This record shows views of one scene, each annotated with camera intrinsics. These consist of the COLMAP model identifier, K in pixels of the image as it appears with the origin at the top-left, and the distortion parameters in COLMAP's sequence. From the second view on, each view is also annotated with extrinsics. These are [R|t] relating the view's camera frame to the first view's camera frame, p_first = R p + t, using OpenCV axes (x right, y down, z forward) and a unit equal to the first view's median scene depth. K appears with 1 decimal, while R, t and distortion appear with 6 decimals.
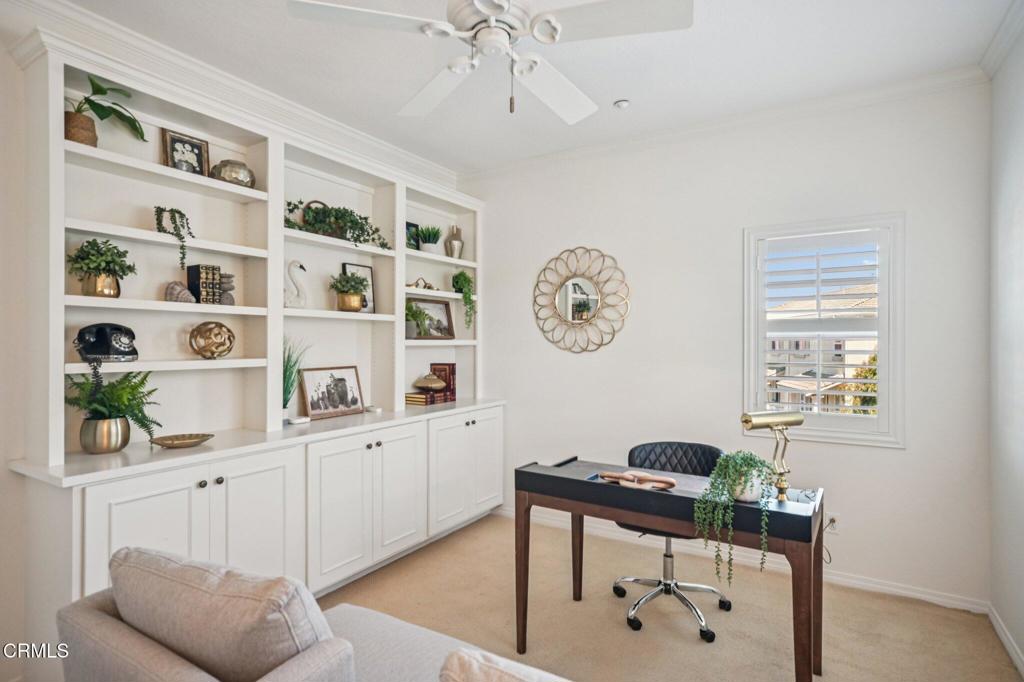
lens RADIAL K [[532.1, 0, 512.7], [0, 532.1, 337.8], [0, 0, 1]] dist [0.003891, 0.000197]
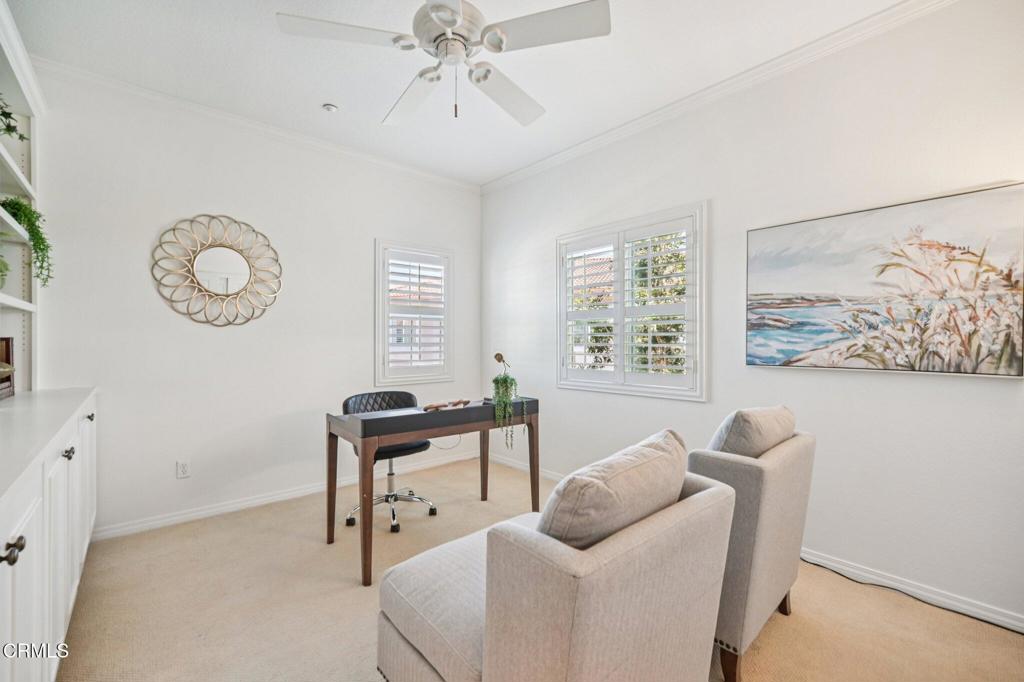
lens RADIAL K [[428.7, 0, 512.1], [0, 428.7, 344.5], [0, 0, 1]] dist [-0.000542, -0.000002]
pose [[0.314111, -0.007040, 0.949360, -0.458223], [-0.007183, 0.999926, 0.009792, 0.051216], [-0.949359, -0.009895, 0.314037, 0.272357]]
